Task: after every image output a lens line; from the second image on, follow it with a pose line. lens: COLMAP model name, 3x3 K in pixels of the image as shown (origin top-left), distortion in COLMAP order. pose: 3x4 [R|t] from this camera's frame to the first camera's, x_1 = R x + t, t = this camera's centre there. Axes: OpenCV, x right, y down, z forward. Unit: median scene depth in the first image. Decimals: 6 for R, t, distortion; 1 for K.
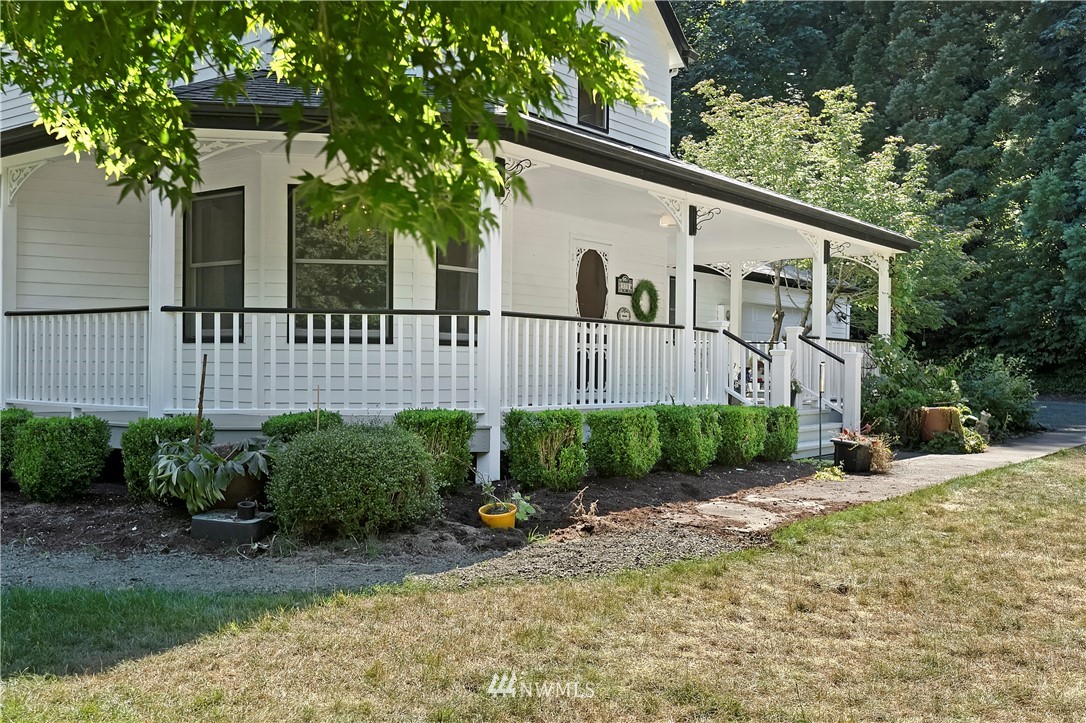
lens RADIAL K [[1073.3, 0, 541.3], [0, 1073.3, 361.6], [0, 0, 1]] dist [-0.002016, 0.000000]
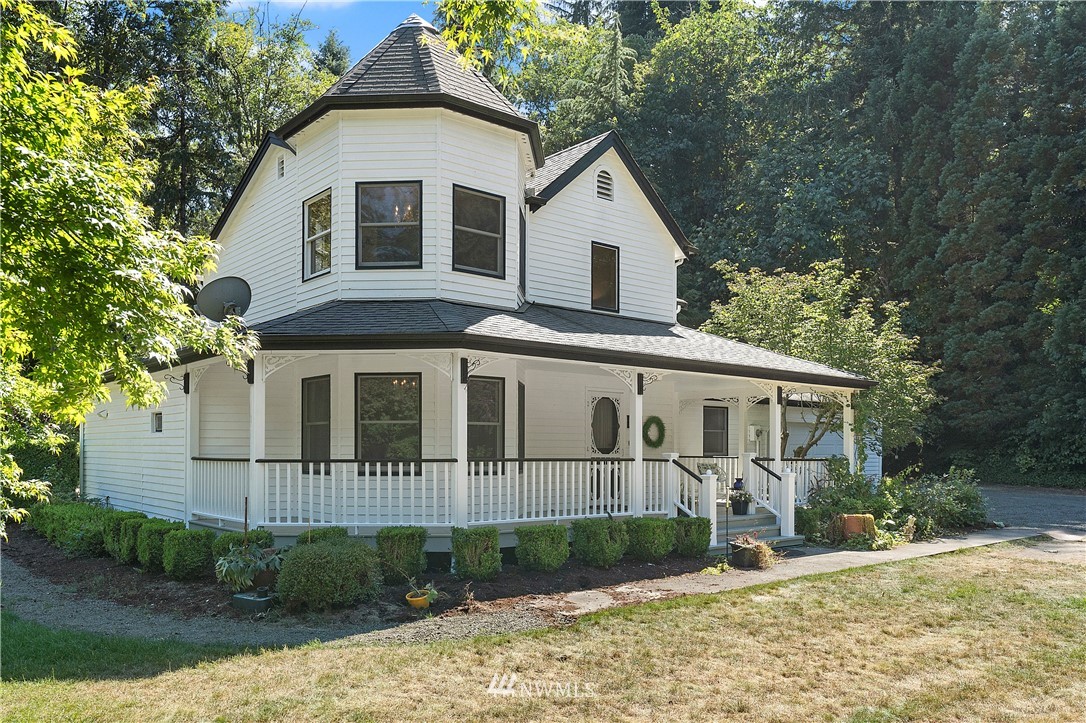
lens RADIAL K [[846.6, 0, 545.5], [0, 846.6, 427.9], [0, 0, 1]] dist [0.005085, 0.010598]
pose [[0.974336, -0.015233, -0.224580, 0.217364], [0.009870, 0.999639, -0.024982, -0.037963], [0.224880, 0.022124, 0.974135, -0.089594]]
